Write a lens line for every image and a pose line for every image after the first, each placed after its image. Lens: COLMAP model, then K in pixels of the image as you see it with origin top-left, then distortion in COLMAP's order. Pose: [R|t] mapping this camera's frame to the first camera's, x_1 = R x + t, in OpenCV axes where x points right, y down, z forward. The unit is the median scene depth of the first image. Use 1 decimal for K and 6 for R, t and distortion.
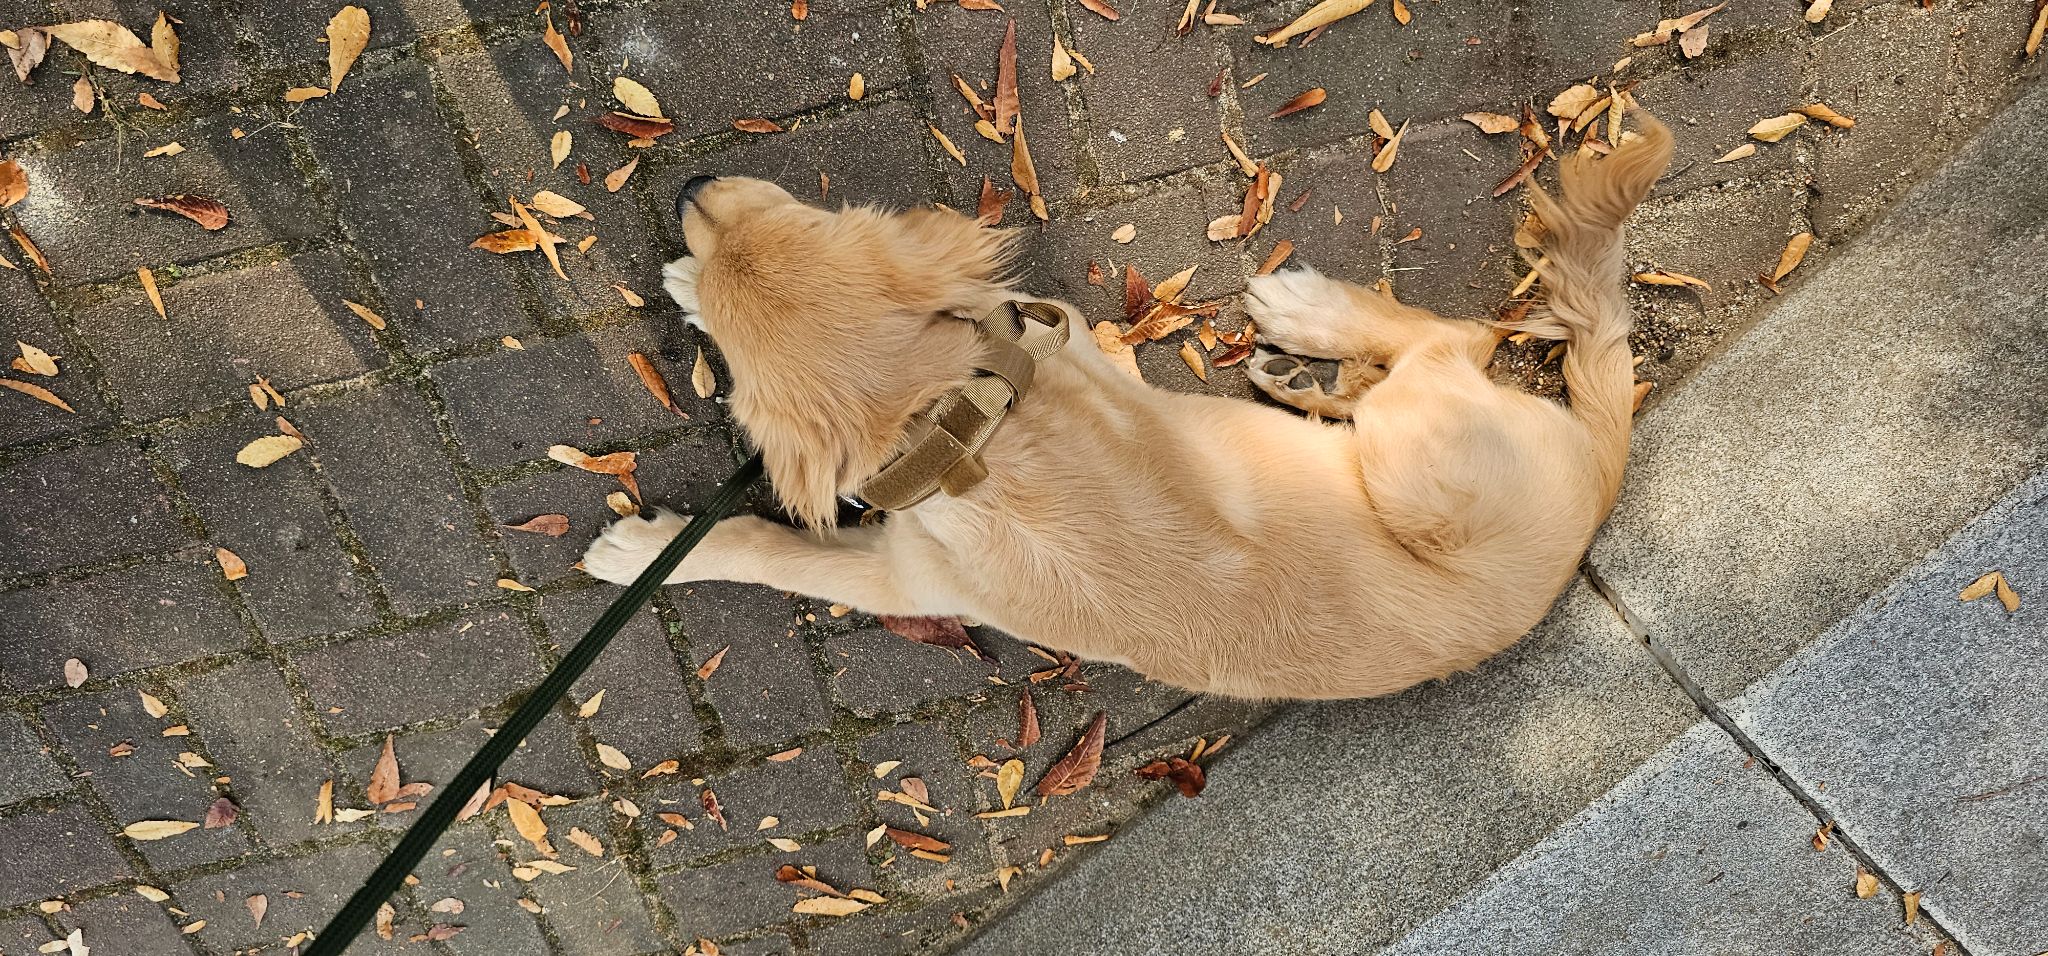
lens RADIAL K [[1578.3, 0, 1009.1], [0, 1578.3, 486.7], [0, 0, 1]] dist [0.020429, -0.040192]
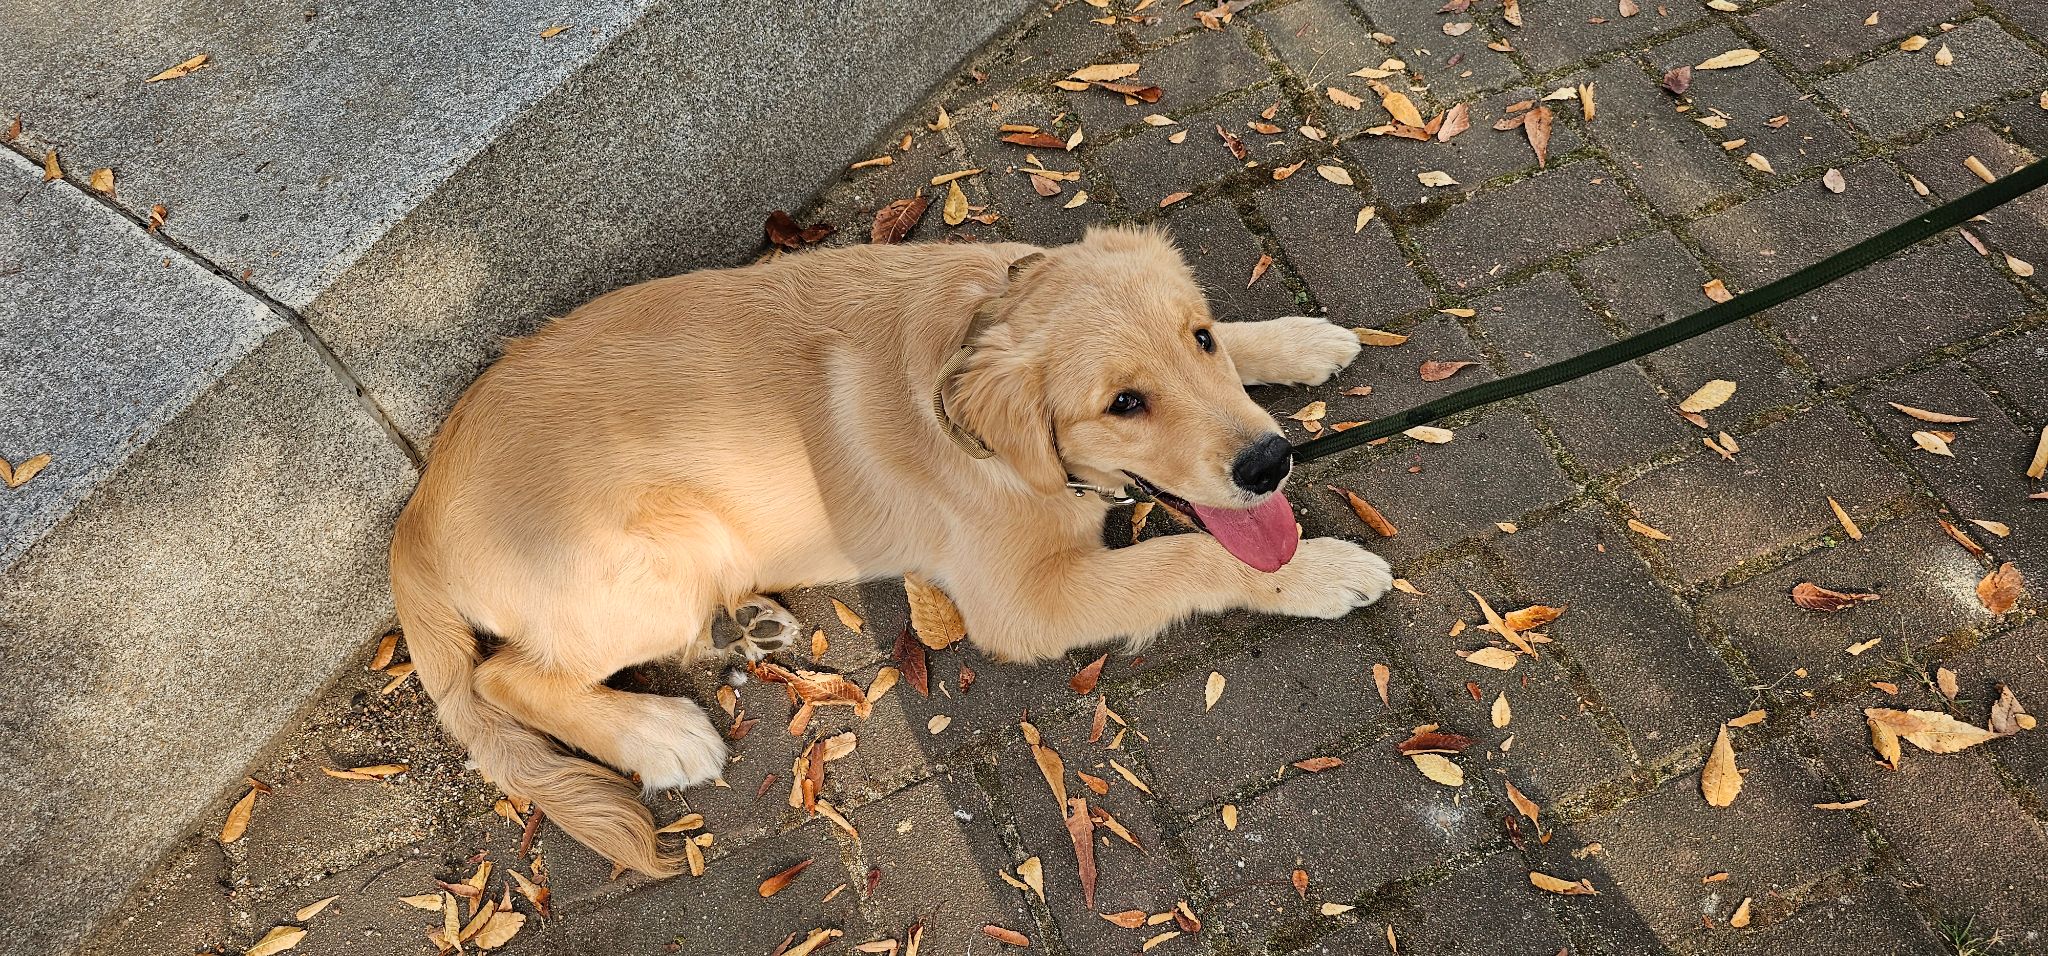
lens RADIAL K [[1578.3, 0, 1027.2], [0, 1578.3, 485.0], [0, 0, 1]] dist [0.020429, -0.040192]
pose [[-0.985762, 0.139546, -0.093812, 0.091011], [-0.147624, -0.985341, 0.085501, -0.105316], [-0.080506, 0.098133, 0.991912, -0.009831]]
